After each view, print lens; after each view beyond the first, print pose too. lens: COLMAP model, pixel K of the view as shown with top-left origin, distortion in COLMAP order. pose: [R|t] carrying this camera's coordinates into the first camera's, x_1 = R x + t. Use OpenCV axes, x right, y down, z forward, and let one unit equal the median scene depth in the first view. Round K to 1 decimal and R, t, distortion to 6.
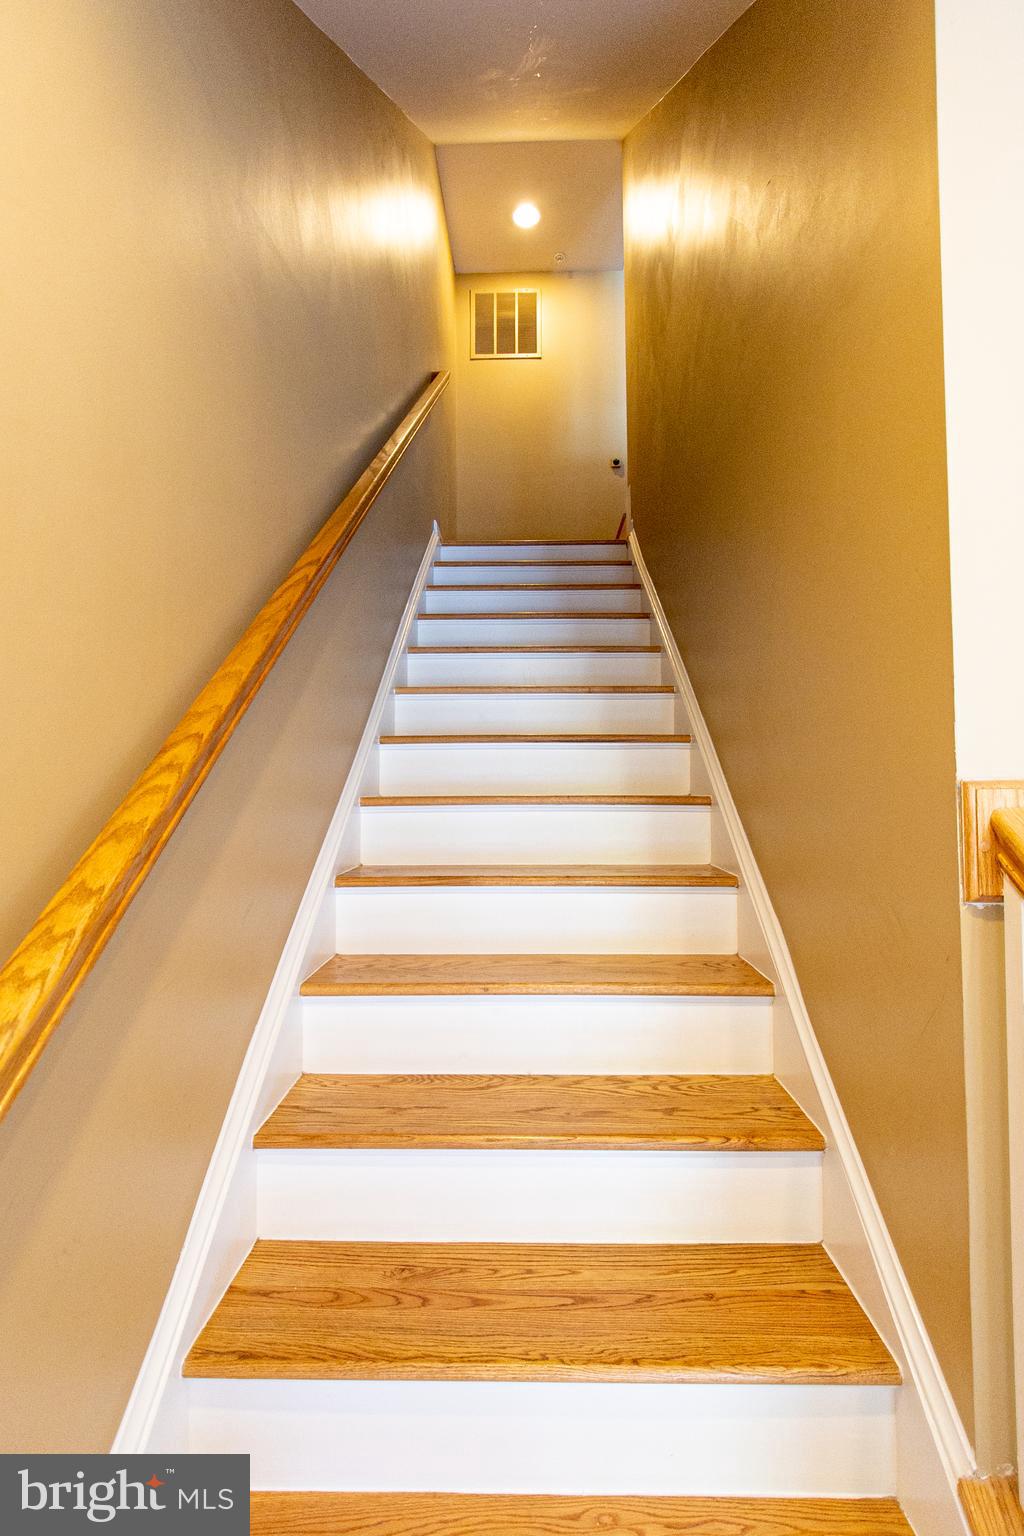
lens RADIAL K [[713.0, 0, 518.9], [0, 713.0, 766.9], [0, 0, 1]] dist [0.004702, -0.002683]
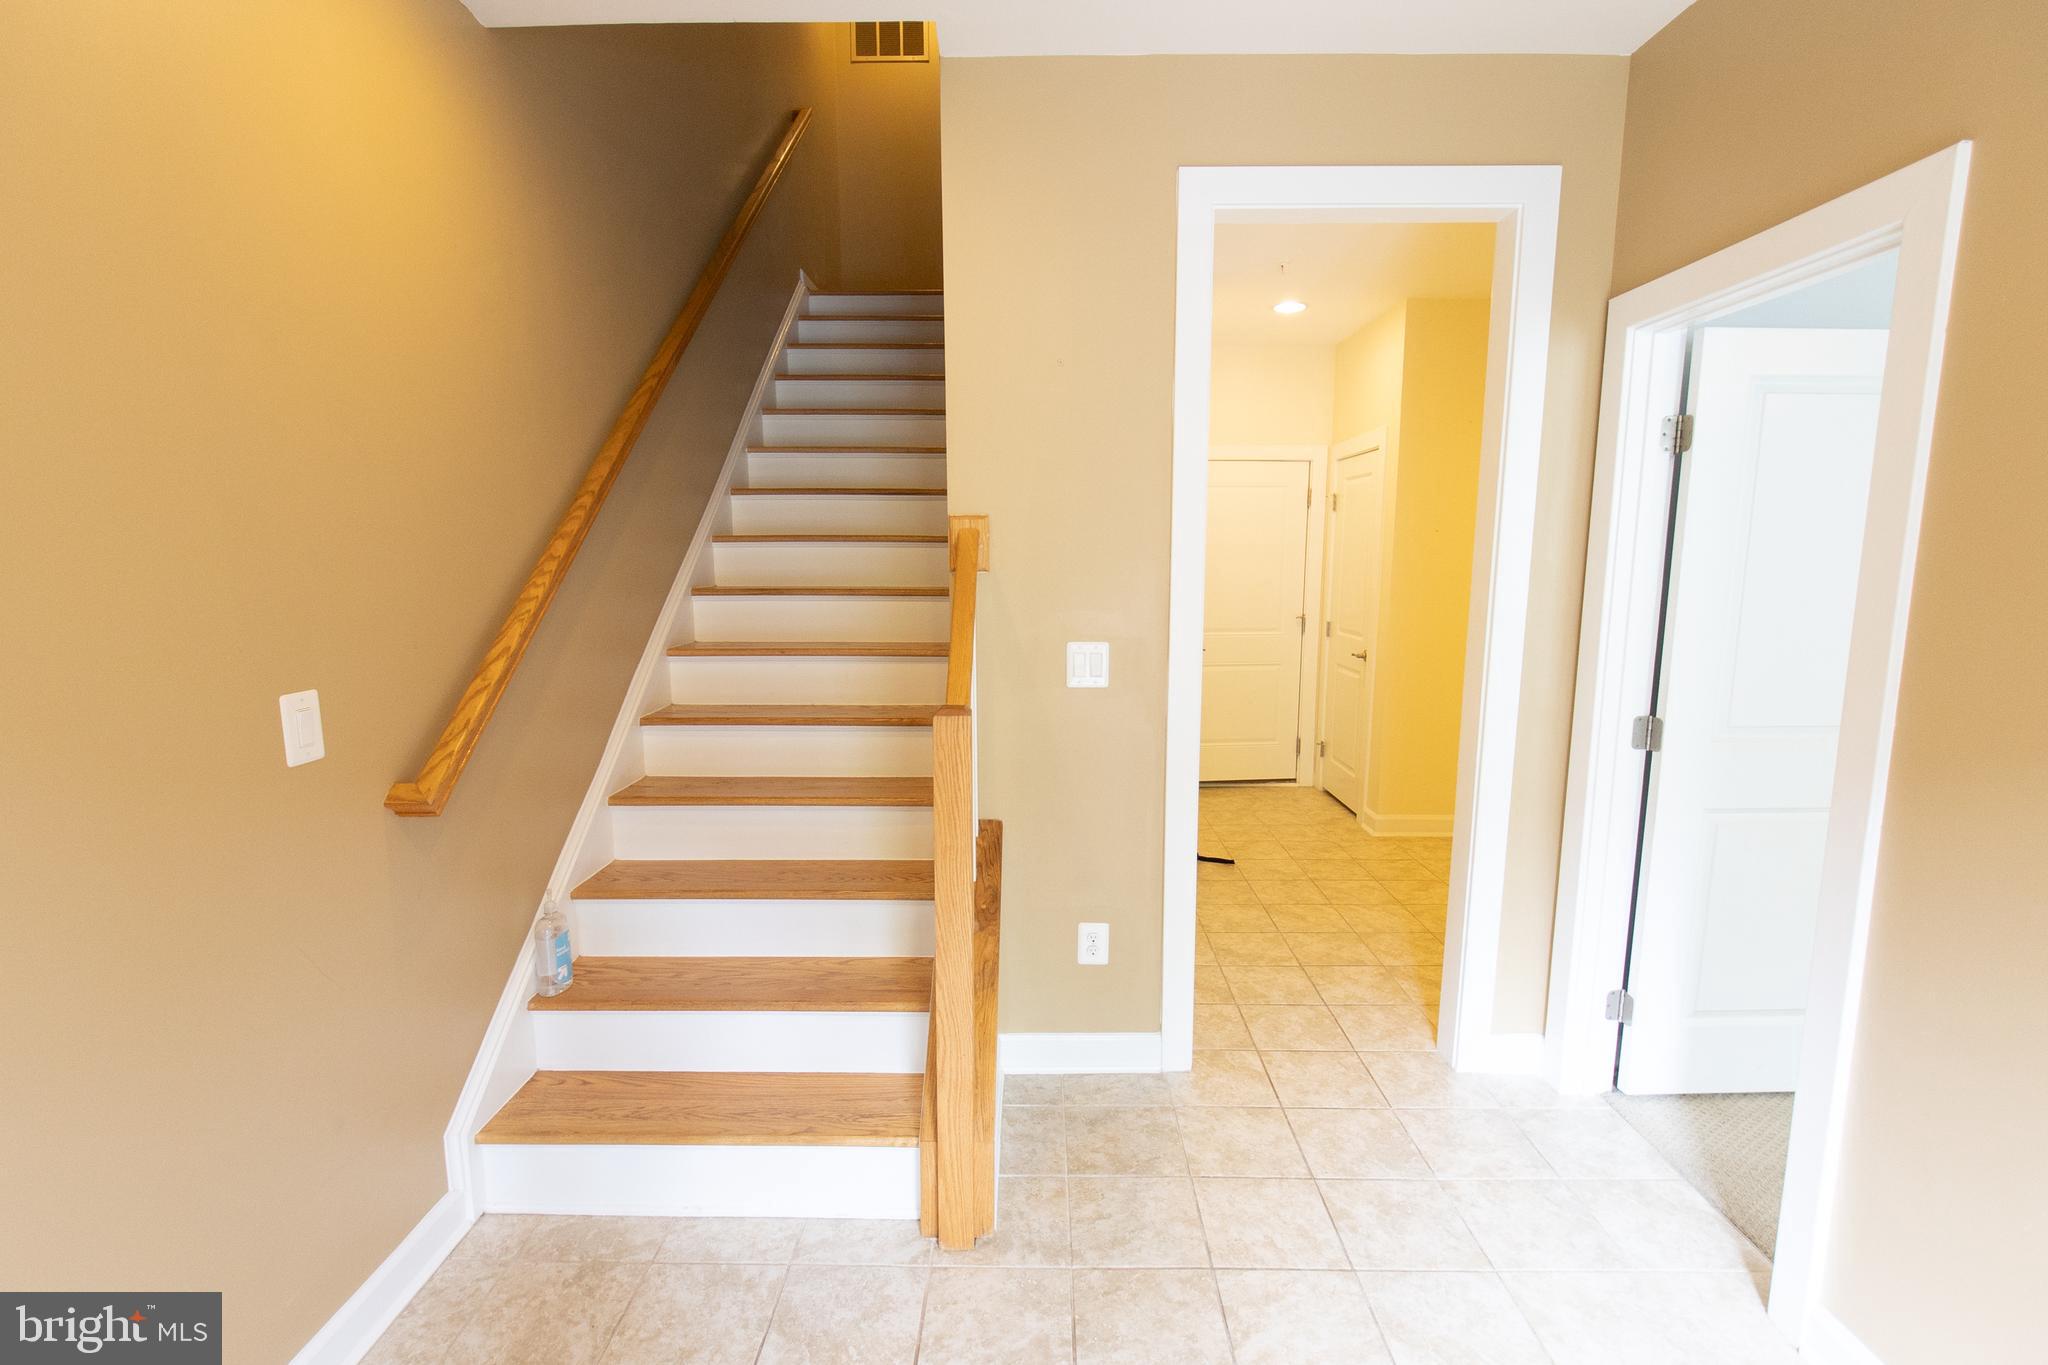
lens RADIAL K [[950.7, 0, 1017.6], [0, 950.7, 690.9], [0, 0, 1]] dist [0.004702, -0.002683]
pose [[0.999960, 0.004006, 0.008044, 0.479871], [-0.005316, 0.985411, 0.170108, 0.030810], [-0.007245, -0.170144, 0.985393, -1.149287]]
